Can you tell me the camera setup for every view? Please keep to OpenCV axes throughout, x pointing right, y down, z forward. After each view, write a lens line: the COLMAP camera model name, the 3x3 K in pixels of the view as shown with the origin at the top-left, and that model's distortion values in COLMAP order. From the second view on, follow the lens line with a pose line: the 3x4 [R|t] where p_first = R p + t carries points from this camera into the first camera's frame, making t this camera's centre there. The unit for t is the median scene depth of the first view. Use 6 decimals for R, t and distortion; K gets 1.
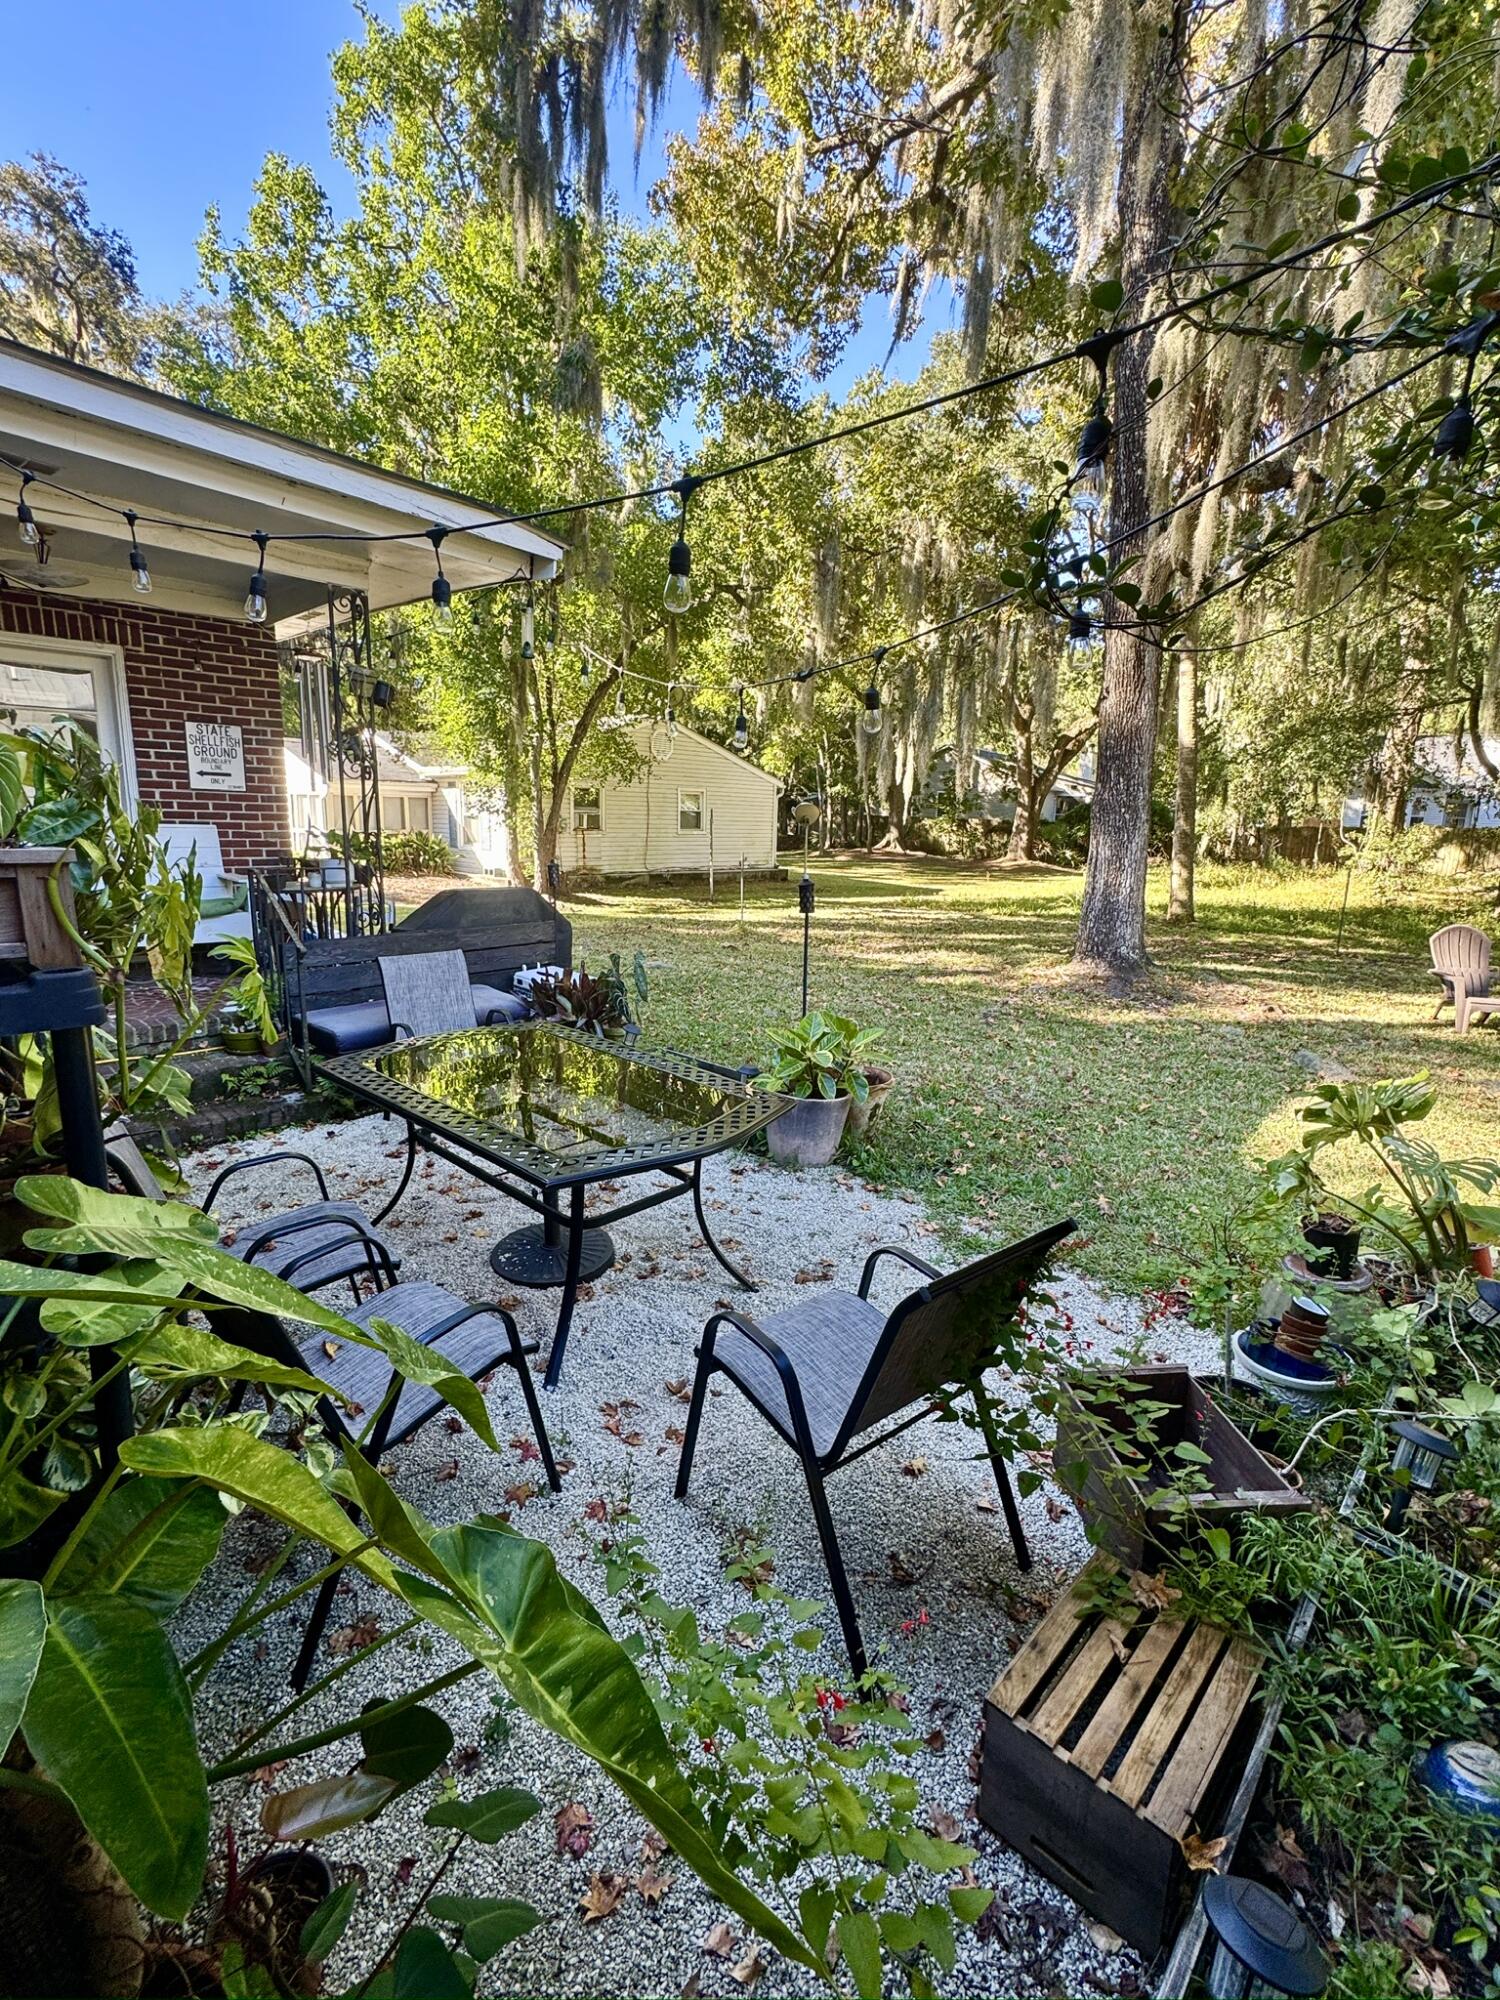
lens RADIAL K [[900.0, 0, 752.8], [0, 900.0, 1004.8], [0, 0, 1]] dist [-0.006362, 0.000179]
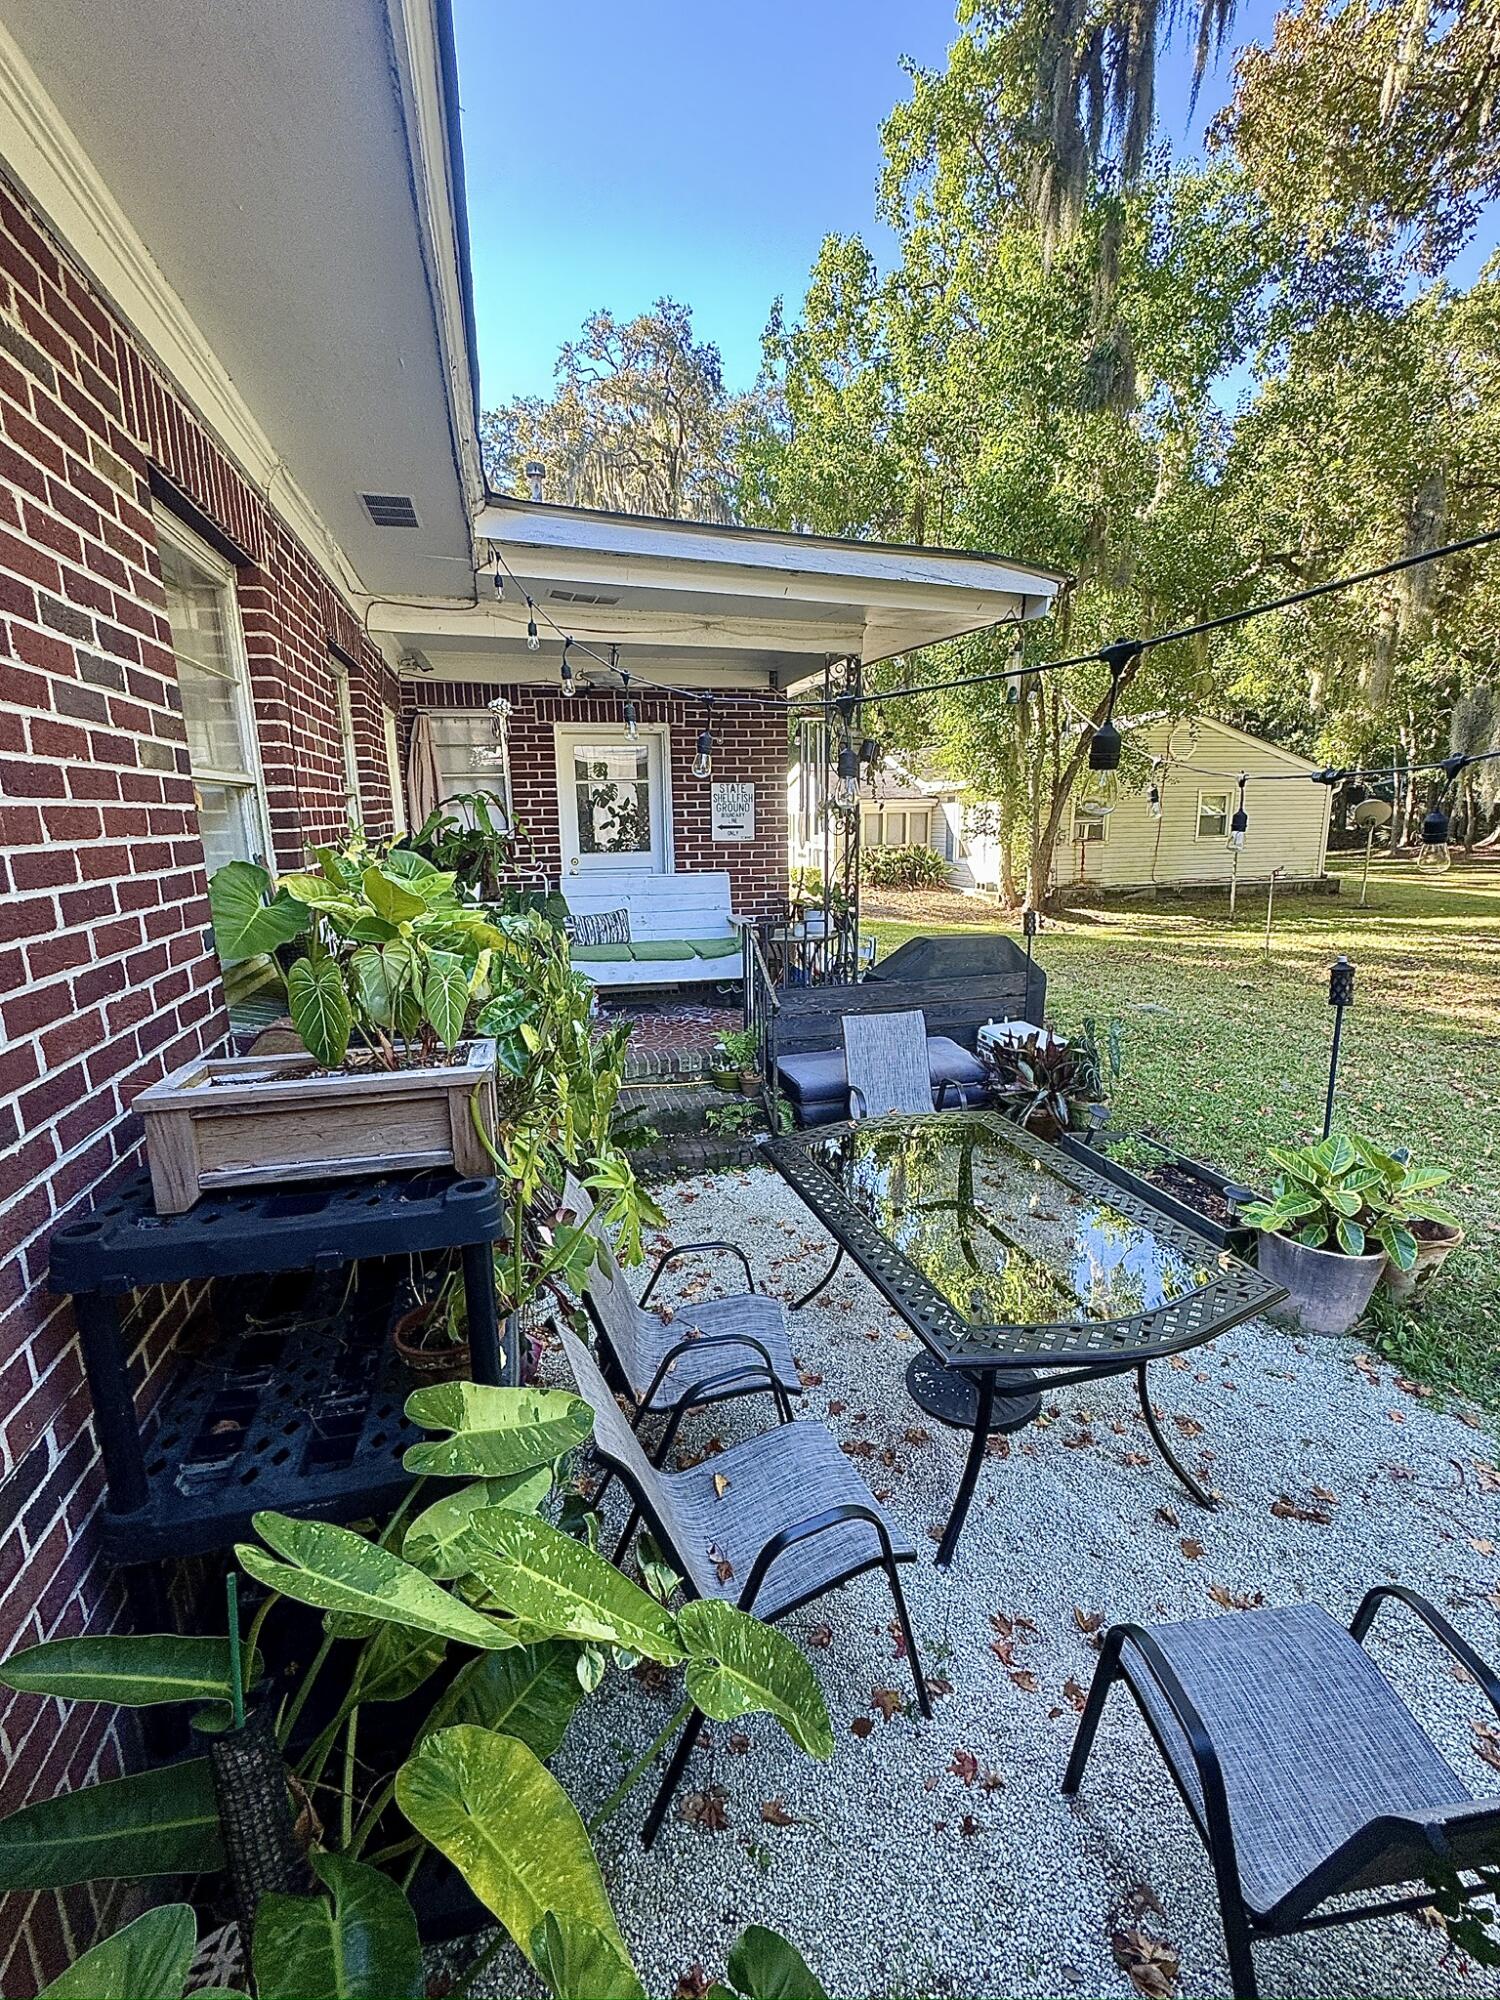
lens RADIAL K [[898.5, 0, 750.0], [0, 898.5, 1000.0], [0, 0, 1]] dist [0.000231, -0.000911]
pose [[0.856495, 0.068223, -0.511626, 0.008609], [-0.068467, 0.997484, 0.018393, -0.036950], [0.511594, 0.019276, 0.859011, 0.026482]]
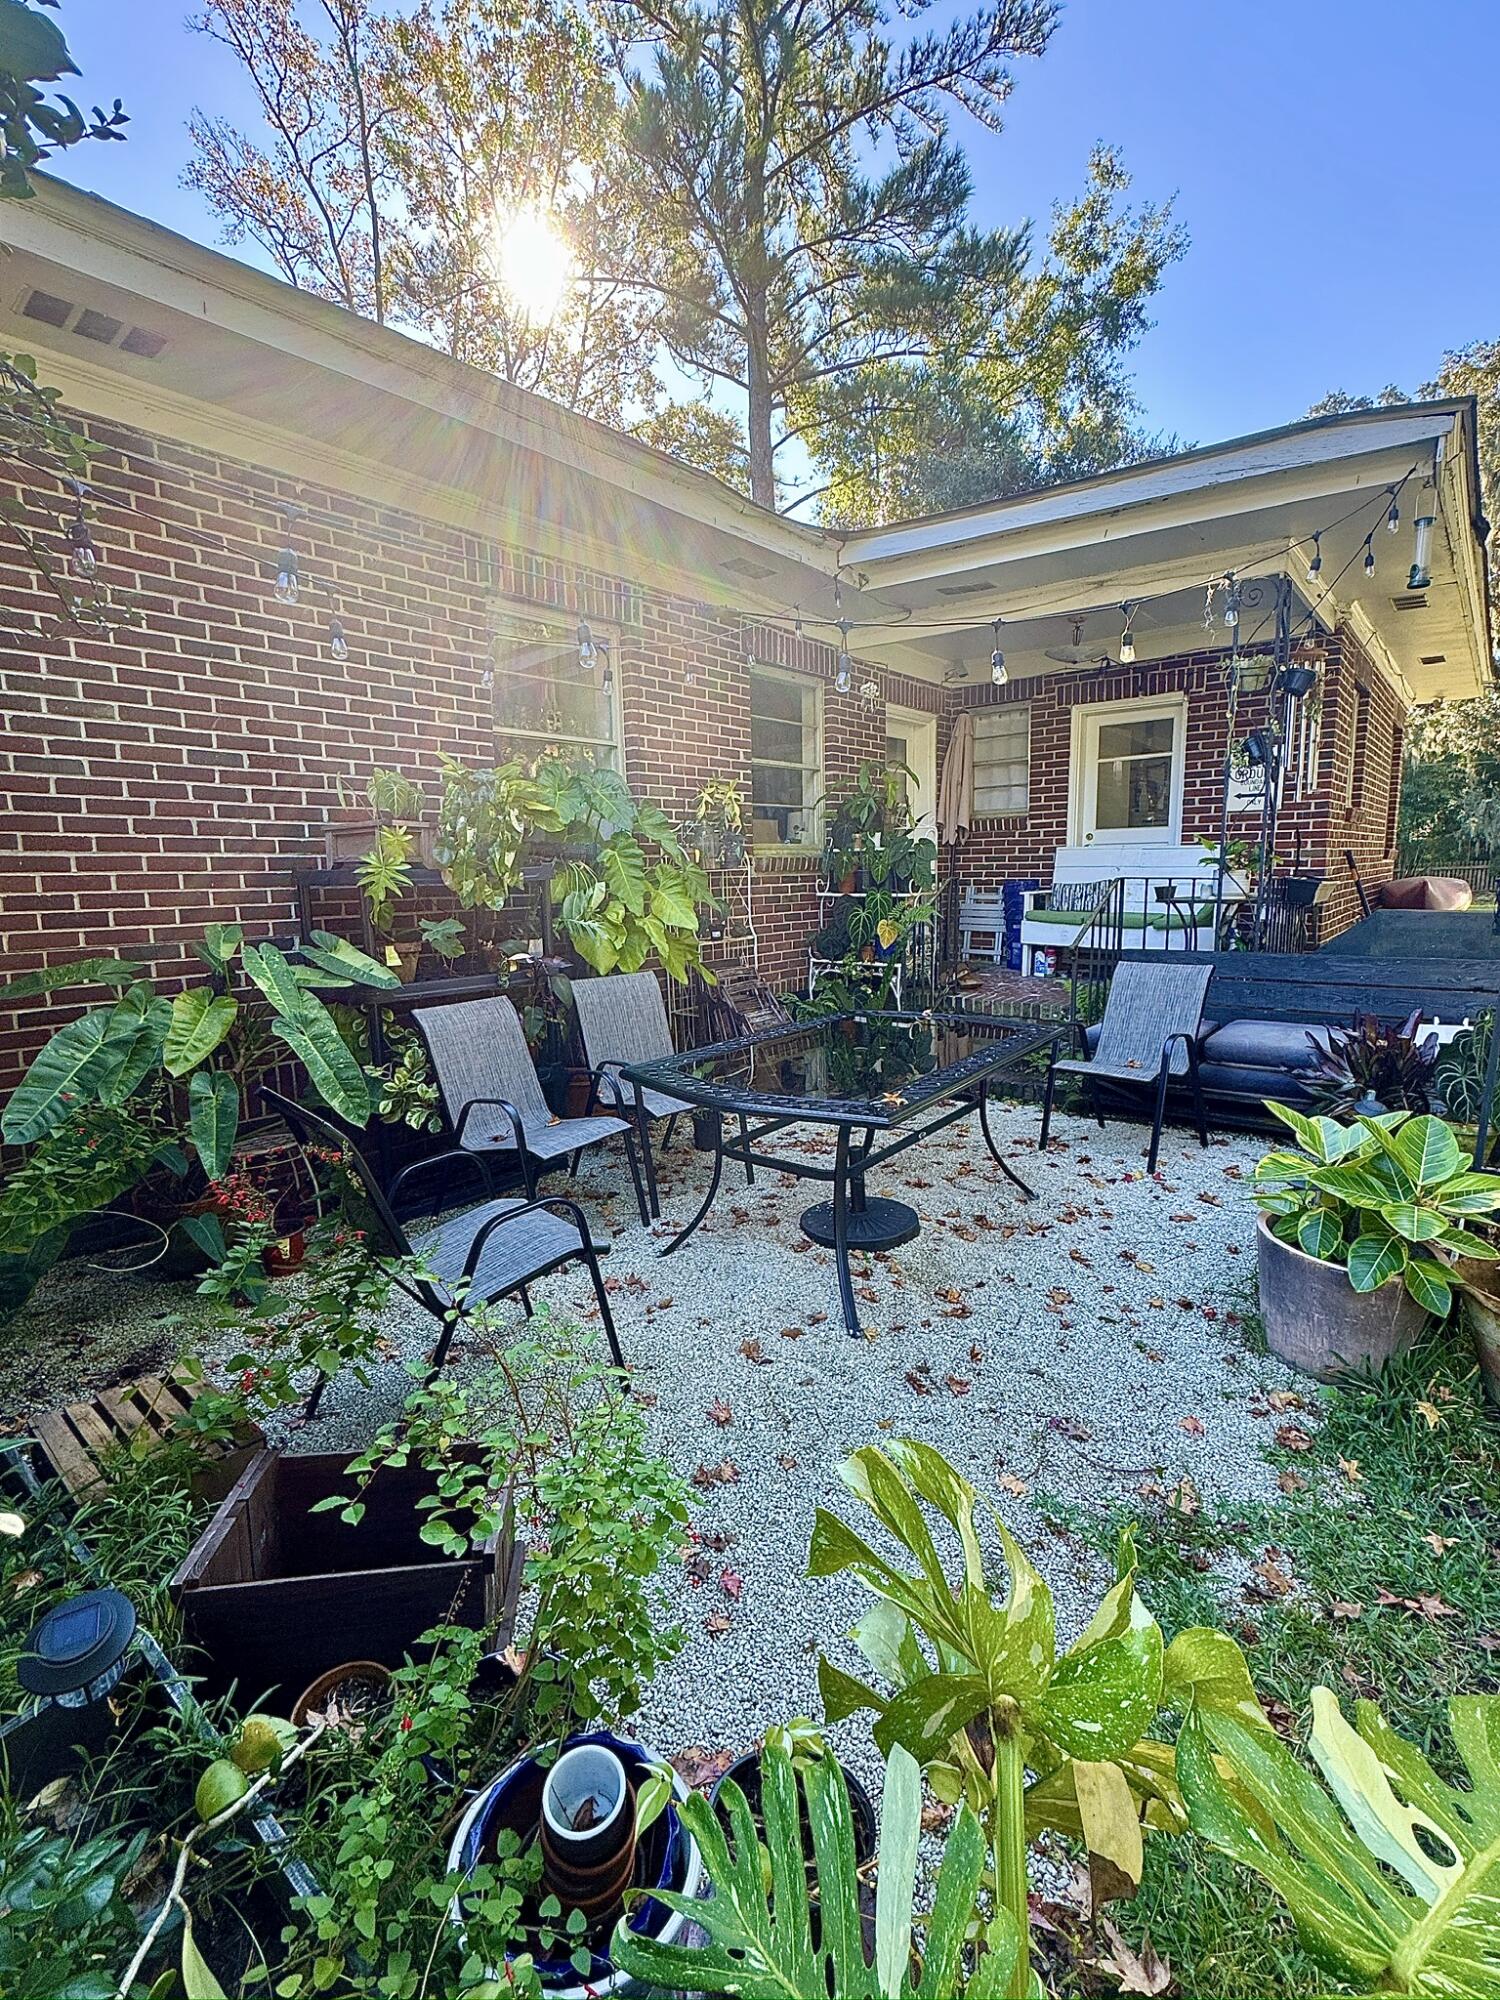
lens RADIAL K [[898.5, 0, 750.0], [0, 898.5, 1000.0], [0, 0, 1]] dist [0.000231, -0.000911]
pose [[0.076688, 0.117088, -0.990156, 0.233762], [-0.186859, 0.977173, 0.101081, -0.015867], [0.979389, 0.177268, 0.096816, 0.227671]]
